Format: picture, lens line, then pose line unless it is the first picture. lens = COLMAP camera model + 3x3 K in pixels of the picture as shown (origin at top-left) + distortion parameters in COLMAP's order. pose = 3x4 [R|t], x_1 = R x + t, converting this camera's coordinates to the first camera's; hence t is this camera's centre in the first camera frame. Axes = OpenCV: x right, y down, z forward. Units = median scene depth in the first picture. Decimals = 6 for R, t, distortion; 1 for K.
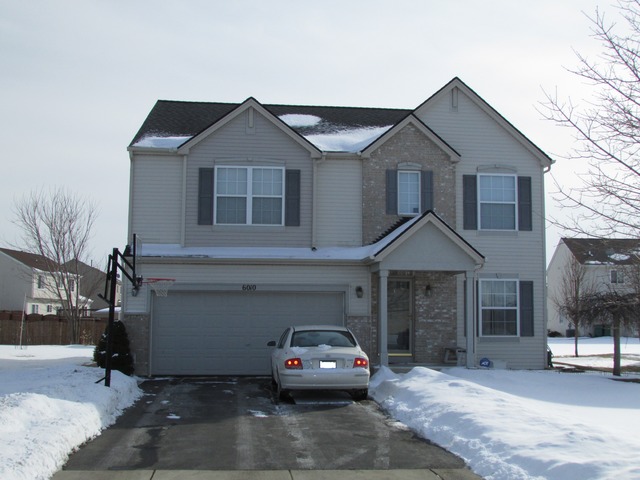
lens RADIAL K [[807.6, 0, 320.3], [0, 807.6, 242.1], [0, 0, 1]] dist [-0.028167, 0.000000]
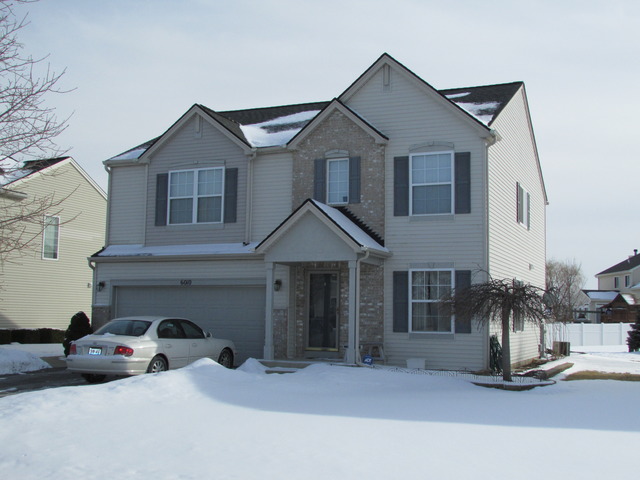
lens RADIAL K [[807.6, 0, 320.4], [0, 807.6, 237.9], [0, 0, 1]] dist [-0.028167, 0.000000]
pose [[0.859271, -0.043662, -0.509654, 0.587721], [0.039845, 0.999036, -0.018409, 0.023332], [0.509966, -0.004489, 0.860183, 0.164975]]
